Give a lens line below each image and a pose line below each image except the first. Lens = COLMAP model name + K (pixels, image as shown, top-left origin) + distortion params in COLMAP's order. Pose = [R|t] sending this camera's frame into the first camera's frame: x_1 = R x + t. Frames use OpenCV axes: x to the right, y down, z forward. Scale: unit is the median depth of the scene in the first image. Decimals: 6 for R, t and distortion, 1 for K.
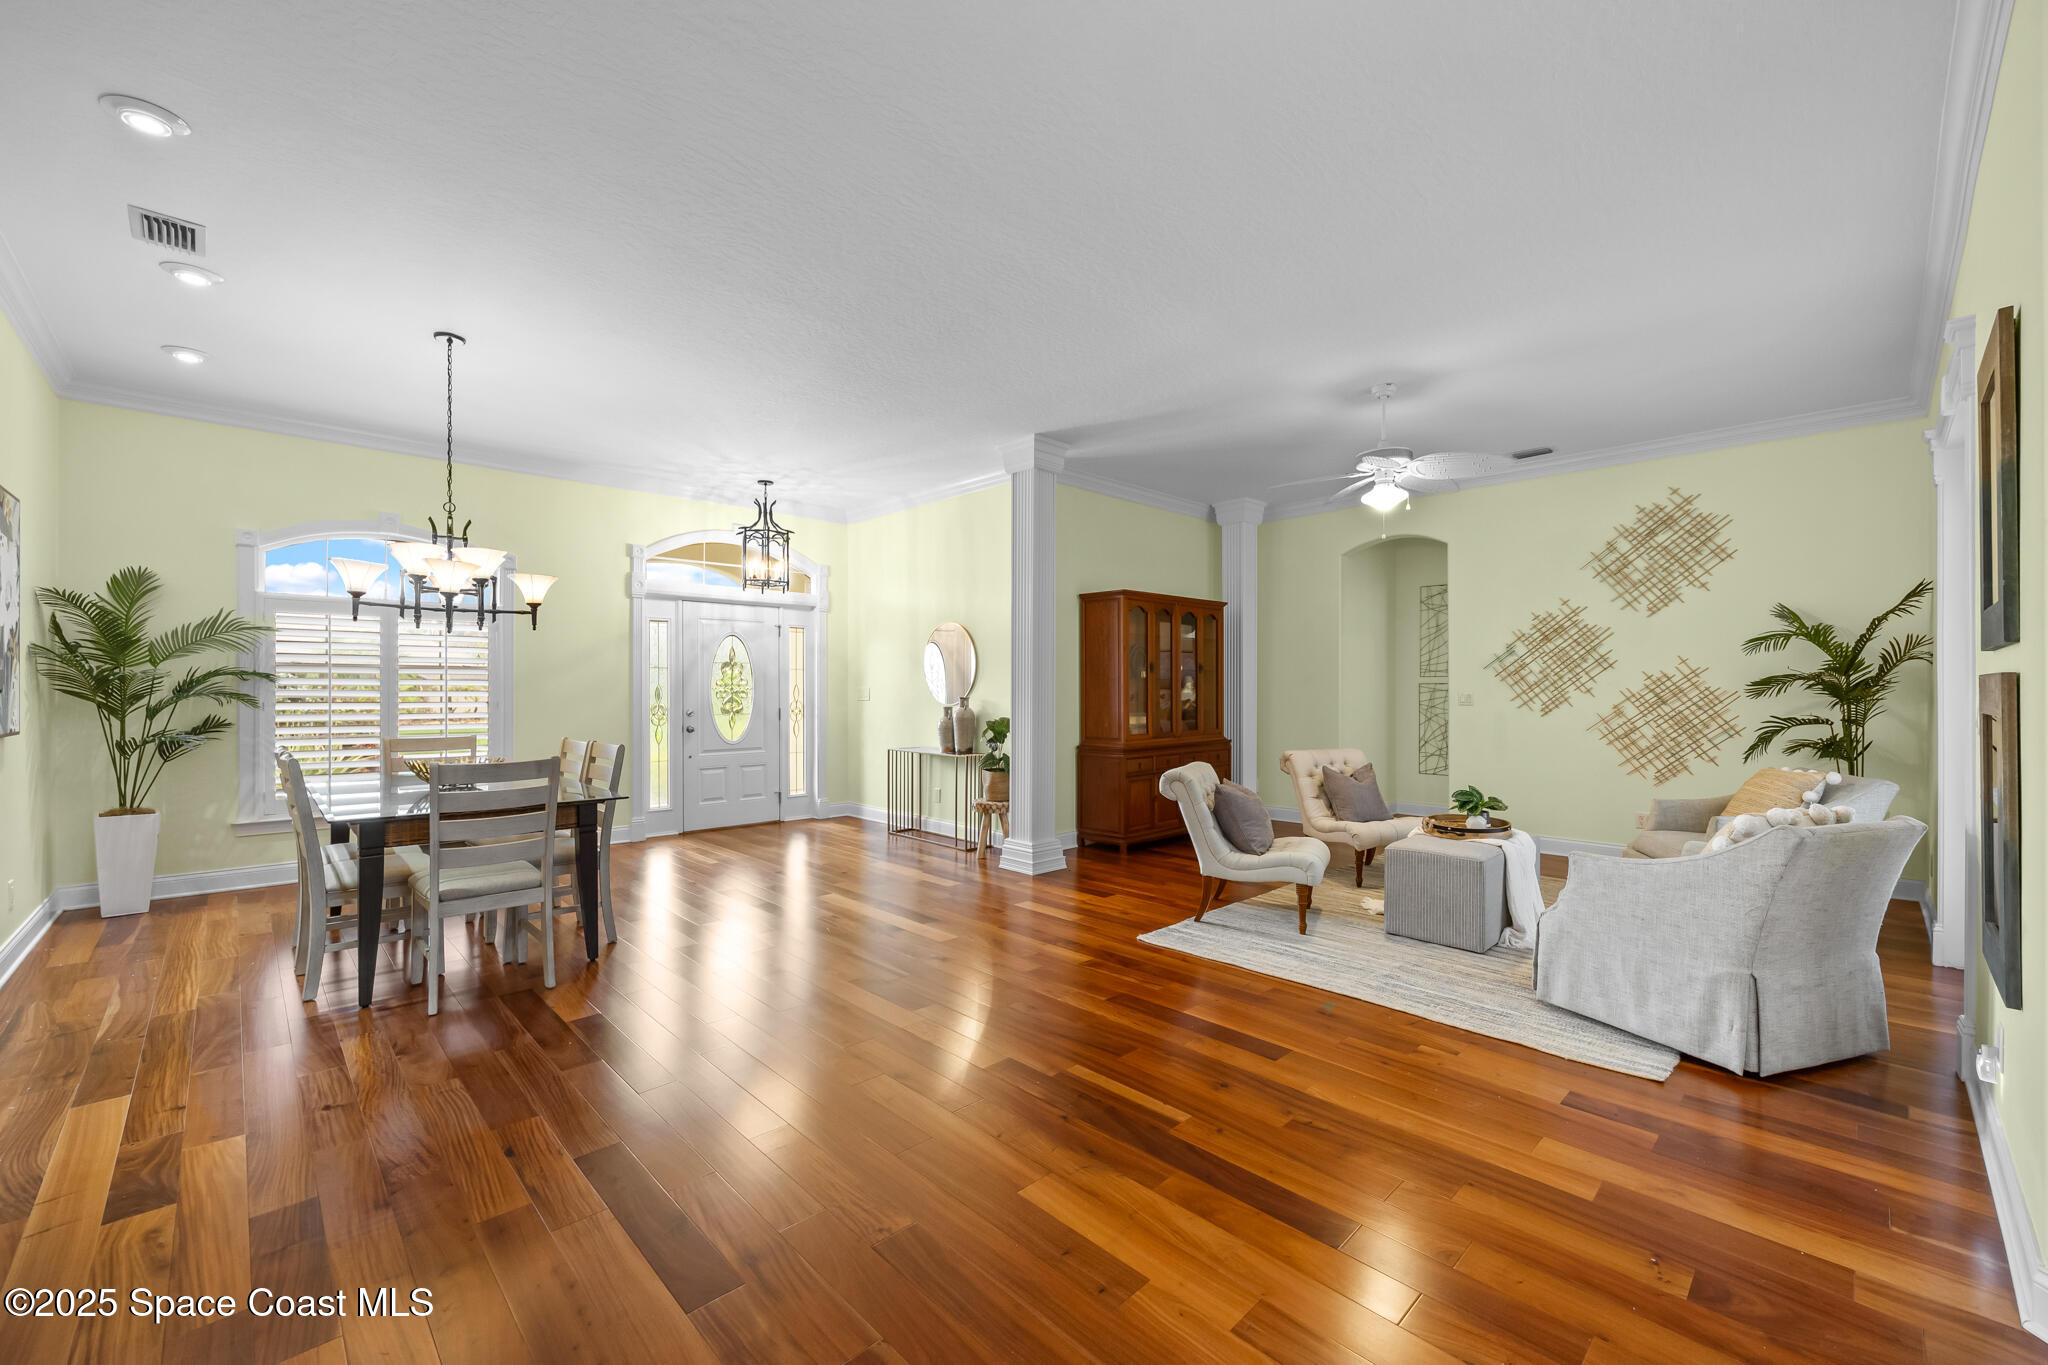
lens RADIAL K [[821.5, 0, 1024.9], [0, 821.5, 686.1], [0, 0, 1]] dist [-0.008789, 0.001715]
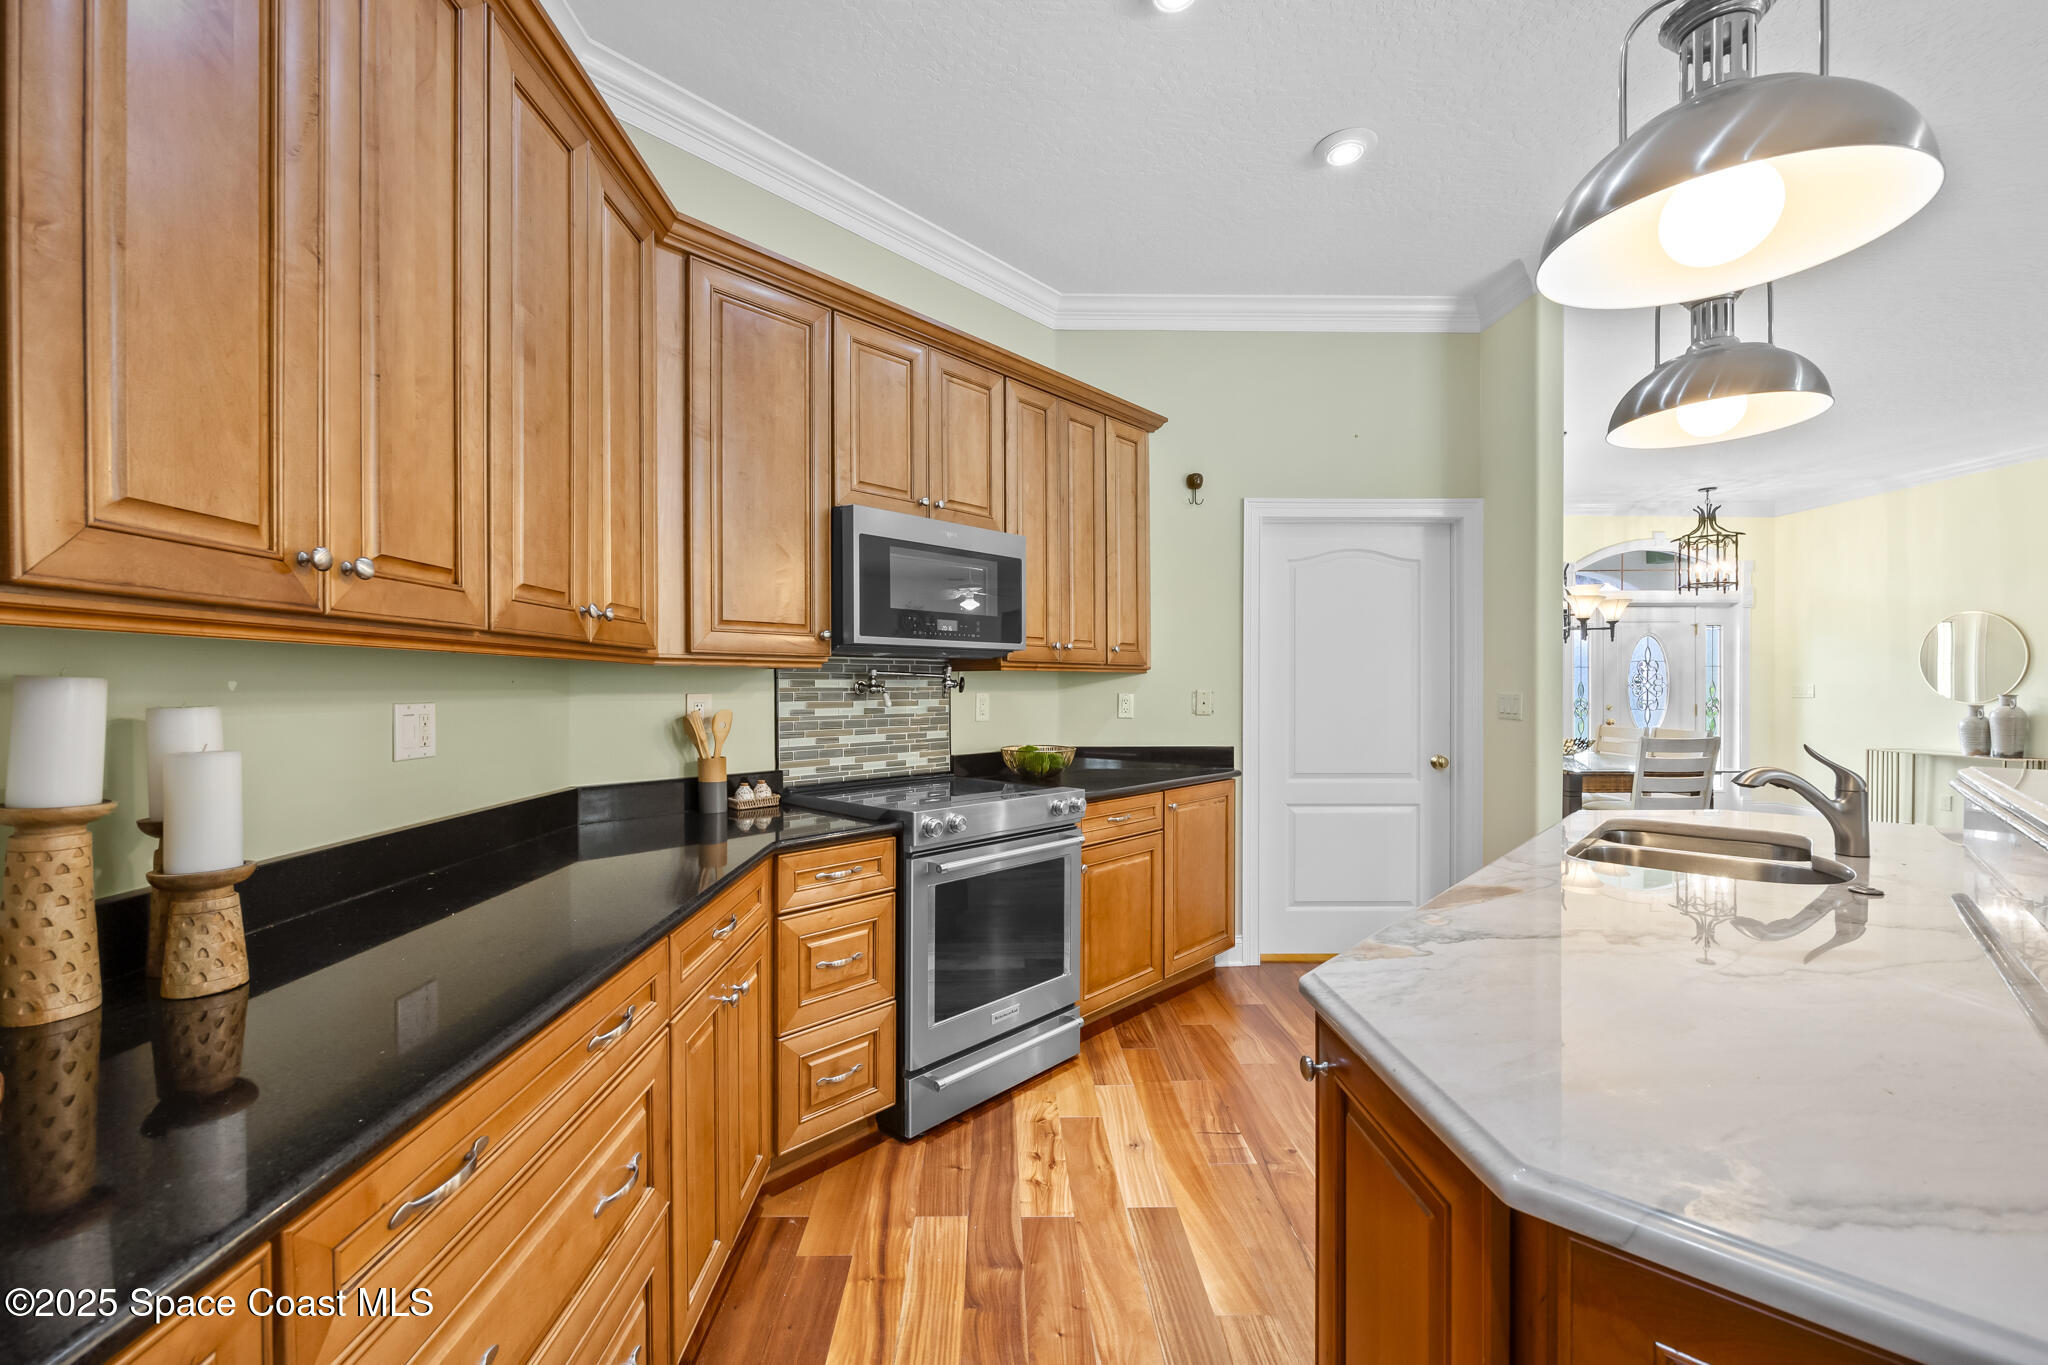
lens RADIAL K [[821.5, 0, 1026.5], [0, 821.5, 689.1], [0, 0, 1]] dist [-0.008789, 0.001715]
pose [[0.727712, 0.004750, -0.685866, -0.278560], [0.002831, 0.999947, 0.009929, -0.005411], [0.685877, -0.009167, 0.727660, -0.444320]]
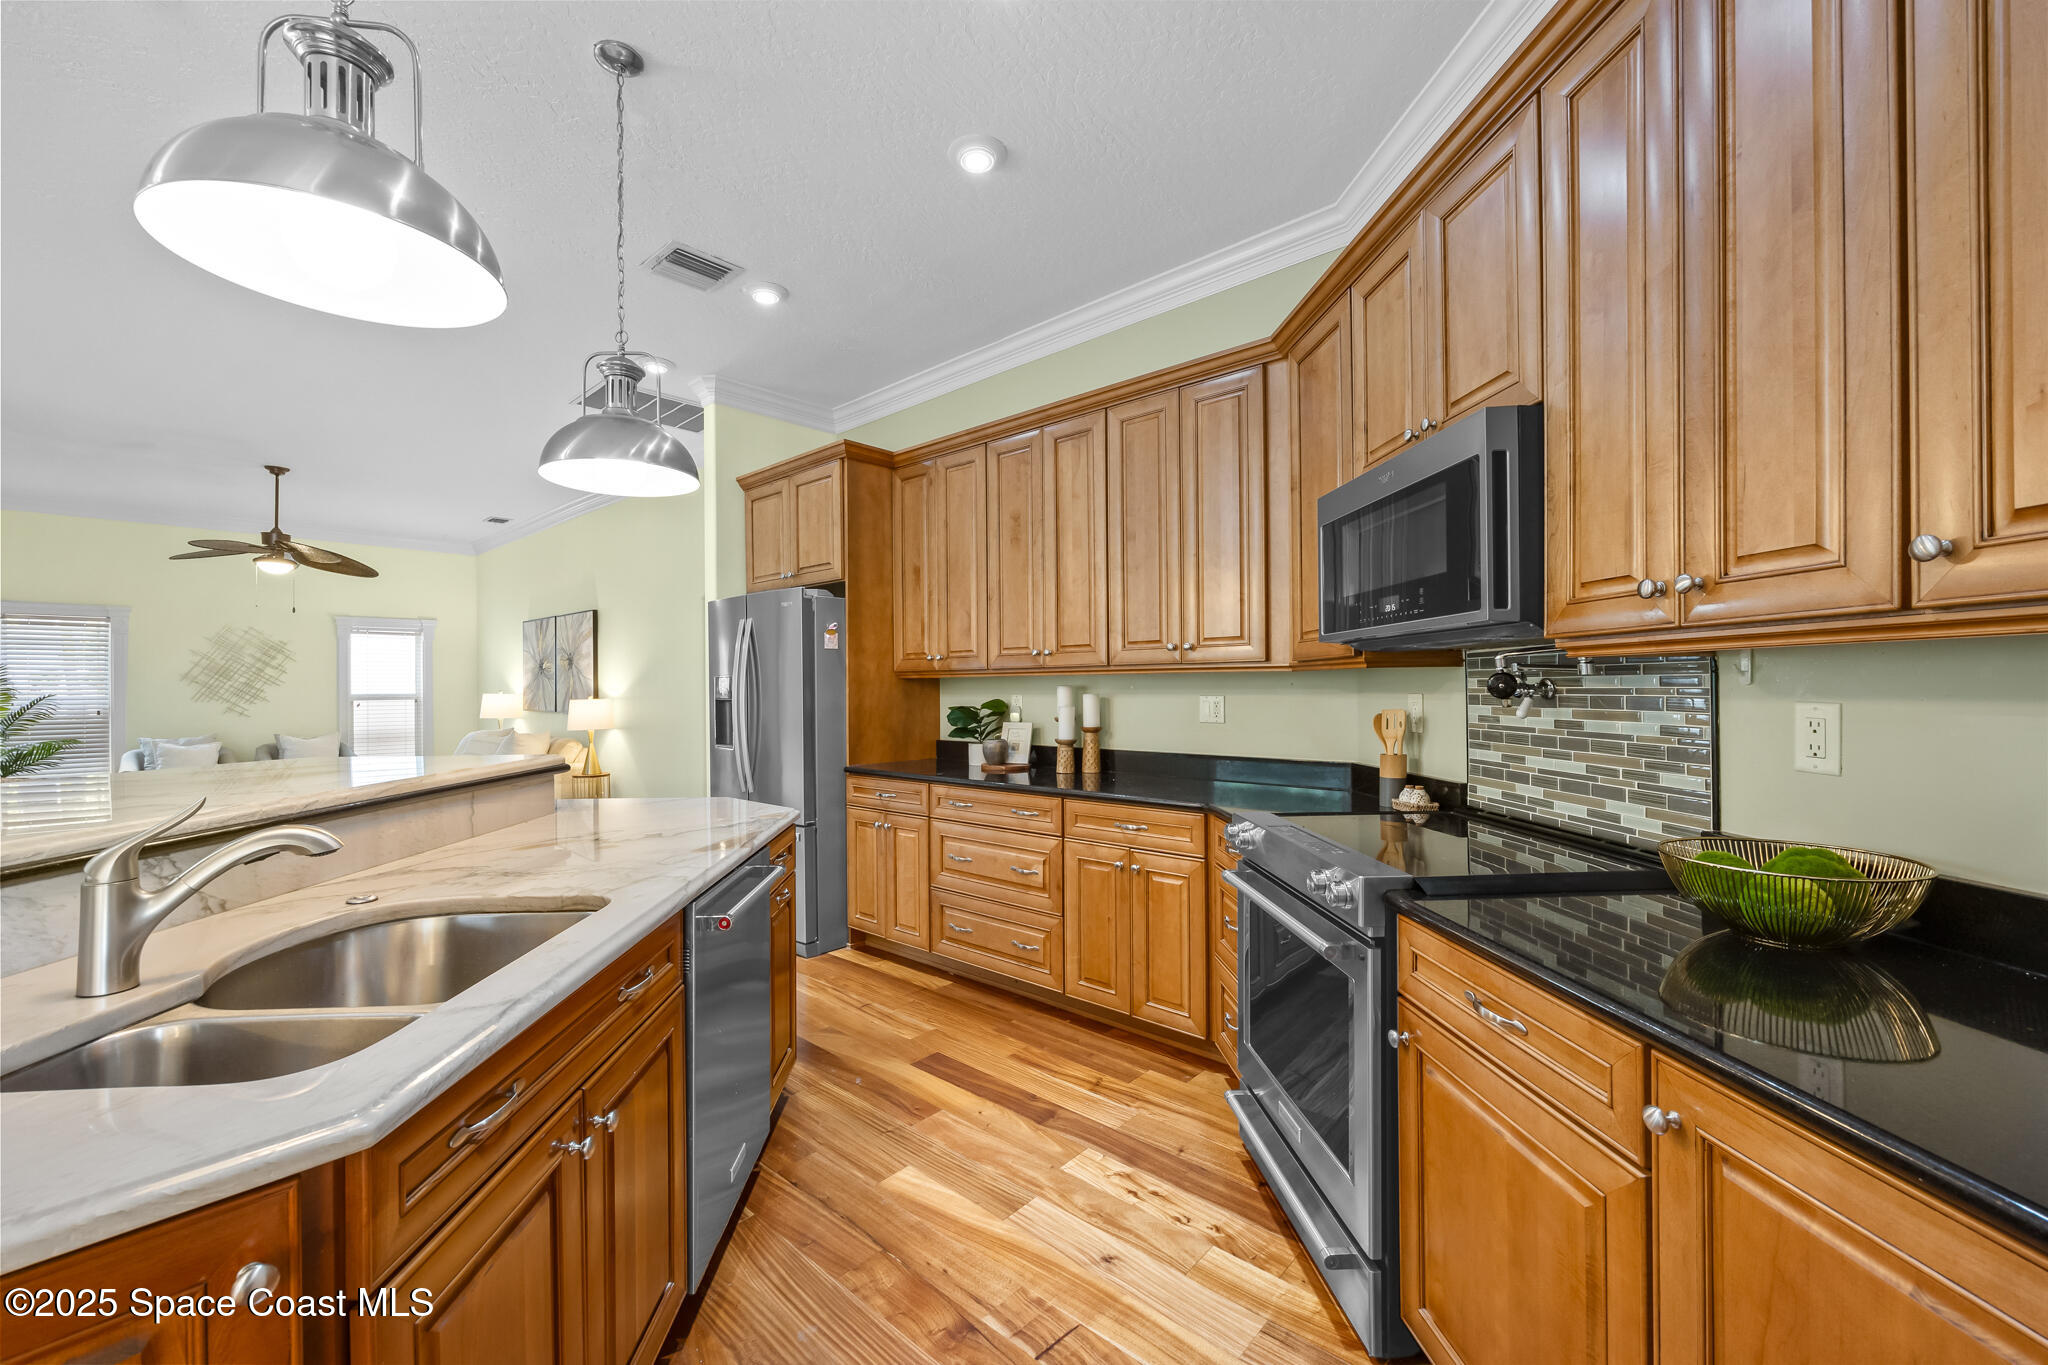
lens RADIAL K [[821.5, 0, 1013.5], [0, 821.5, 684.6], [0, 0, 1]] dist [-0.008789, 0.001715]
pose [[-0.997924, 0.008048, -0.063895, -0.452325], [0.008383, 0.999953, -0.004969, -0.003497], [0.063852, -0.005494, -0.997944, 0.172961]]
